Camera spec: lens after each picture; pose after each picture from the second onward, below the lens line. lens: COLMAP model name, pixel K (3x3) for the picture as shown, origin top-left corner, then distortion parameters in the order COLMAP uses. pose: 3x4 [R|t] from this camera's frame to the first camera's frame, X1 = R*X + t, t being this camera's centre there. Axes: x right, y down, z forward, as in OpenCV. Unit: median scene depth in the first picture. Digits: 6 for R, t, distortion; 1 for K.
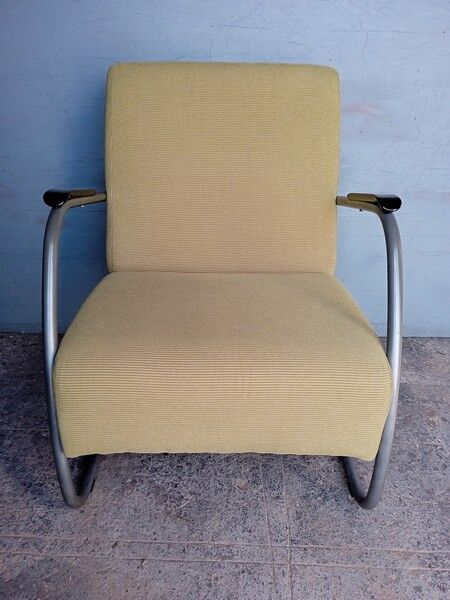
lens RADIAL K [[506.4, 0, 227.1], [0, 506.4, 298.4], [0, 0, 1]] dist [0.078277, -0.148625]
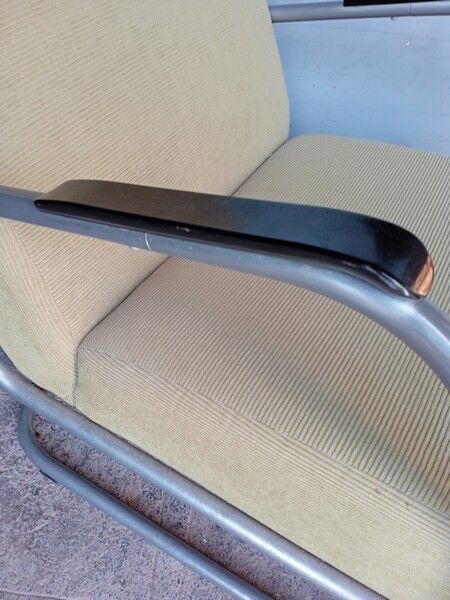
lens RADIAL K [[506.4, 0, 225.1], [0, 506.4, 305.2], [0, 0, 1]] dist [0.078277, -0.148625]
pose [[0.995353, 0.092511, -0.026711, 0.153627], [-0.078883, 0.942499, 0.324766, -0.122245], [0.055220, -0.321150, 0.945417, 0.447292]]
